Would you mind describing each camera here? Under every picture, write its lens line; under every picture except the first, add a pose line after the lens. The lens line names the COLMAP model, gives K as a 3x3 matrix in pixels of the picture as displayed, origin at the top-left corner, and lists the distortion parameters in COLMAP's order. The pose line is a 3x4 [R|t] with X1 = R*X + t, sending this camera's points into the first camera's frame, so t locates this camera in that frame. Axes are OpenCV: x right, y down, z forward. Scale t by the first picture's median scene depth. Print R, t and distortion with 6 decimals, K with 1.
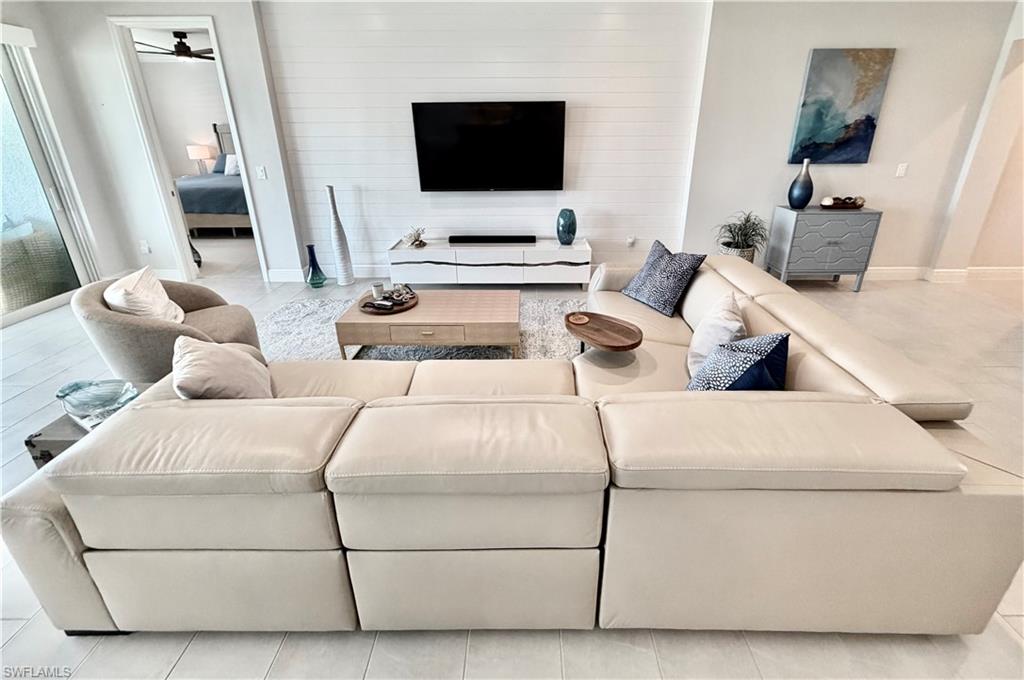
lens RADIAL K [[428.0, 0, 527.3], [0, 428.0, 282.5], [0, 0, 1]] dist [-0.001243, -0.000104]
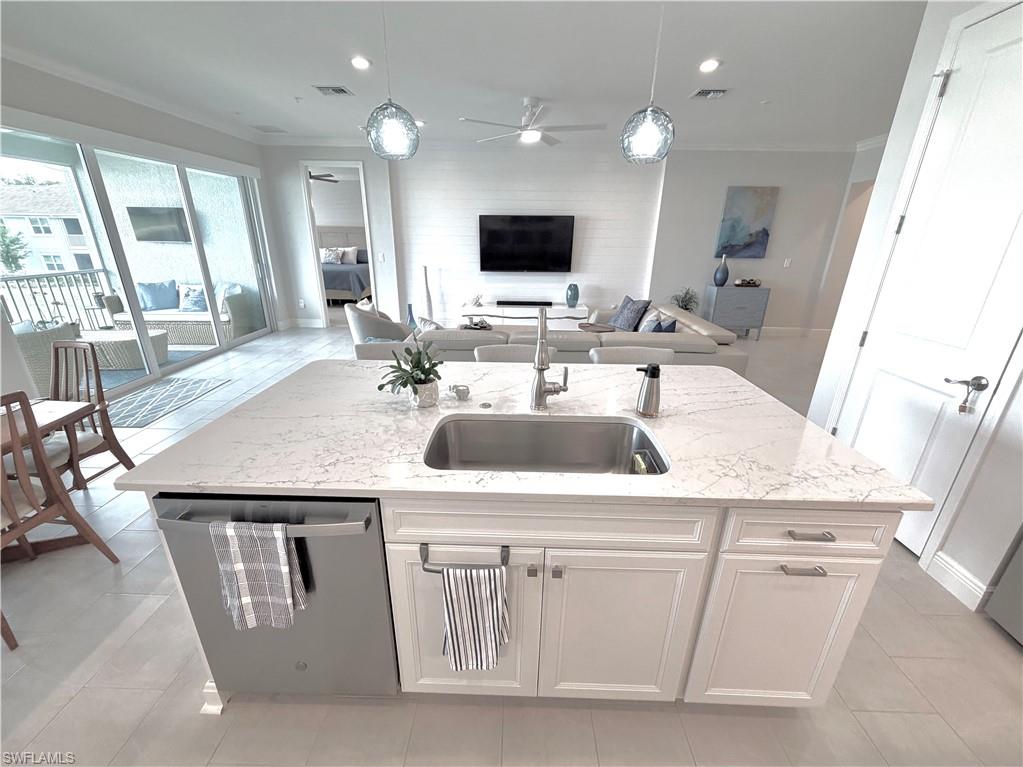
lens RADIAL K [[409.7, 0, 511.5], [0, 409.7, 383.5], [0, 0, 1]] dist [-0.000563, 0.000086]
pose [[0.999666, 0.022270, -0.013097, -0.108535], [-0.022196, 0.999737, 0.005733, 0.195224], [0.013221, -0.005440, 0.999898, -0.525577]]
